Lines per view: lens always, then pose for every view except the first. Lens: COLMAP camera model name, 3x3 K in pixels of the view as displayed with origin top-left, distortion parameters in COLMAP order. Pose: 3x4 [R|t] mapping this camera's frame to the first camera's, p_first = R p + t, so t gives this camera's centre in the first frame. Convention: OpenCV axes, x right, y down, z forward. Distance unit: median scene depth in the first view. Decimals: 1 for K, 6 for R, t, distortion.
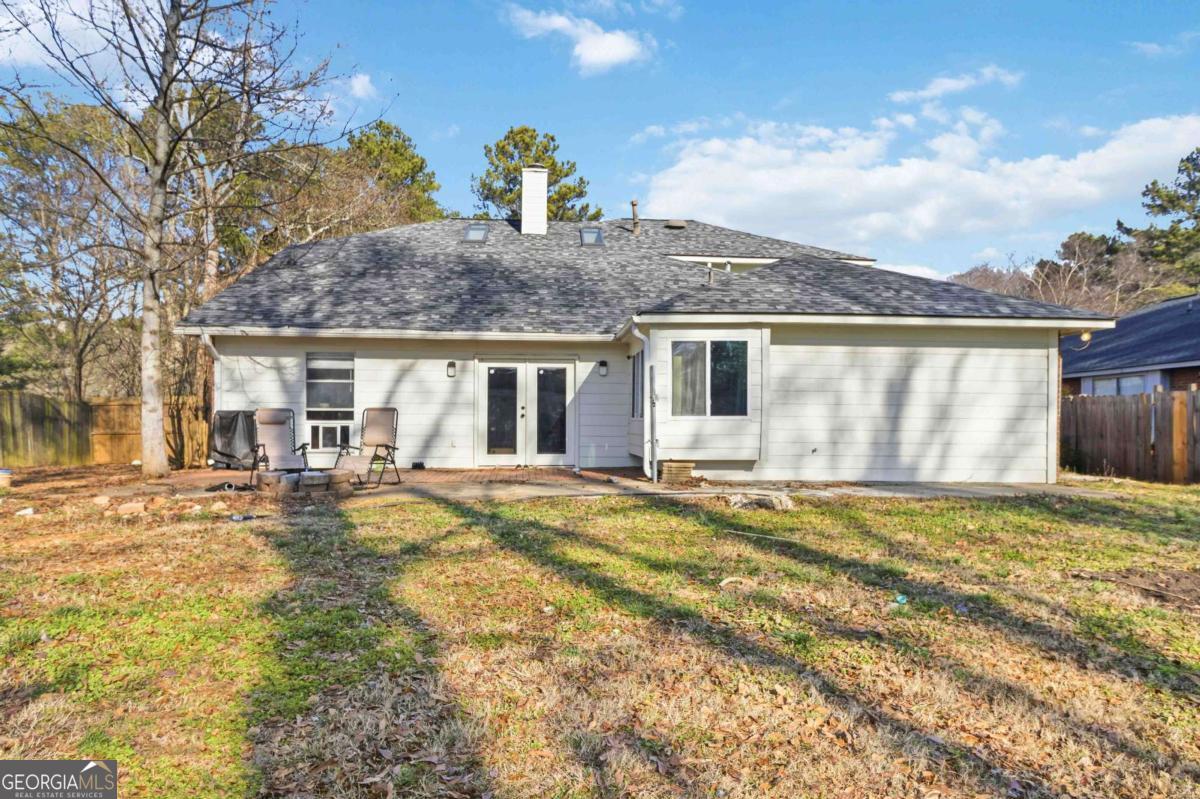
lens RADIAL K [[743.9, 0, 610.1], [0, 743.9, 397.2], [0, 0, 1]] dist [-0.006037, -0.003439]
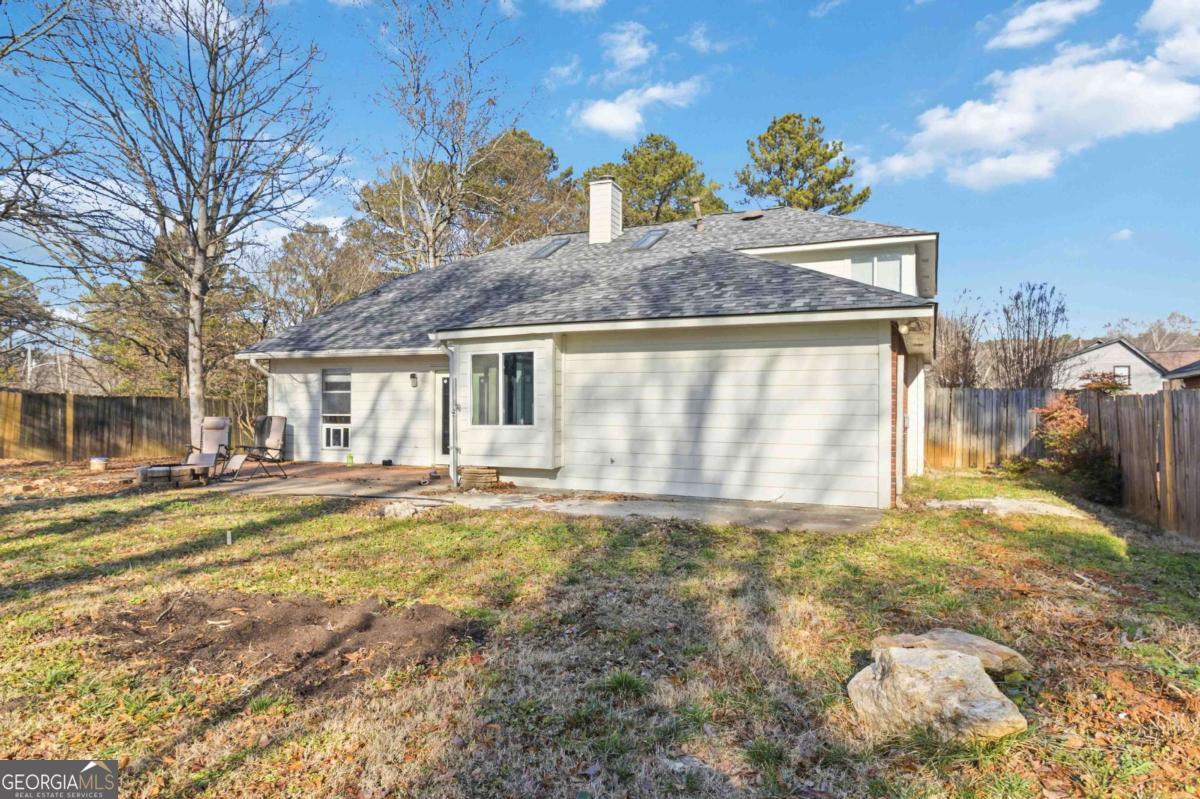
lens RADIAL K [[743.9, 0, 600.8], [0, 743.9, 394.6], [0, 0, 1]] dist [-0.006037, -0.003439]
pose [[0.886216, -0.011568, -0.463127, 0.700769], [0.014575, 0.999890, 0.002915, -0.017617], [0.463042, -0.009333, 0.886287, 0.132029]]
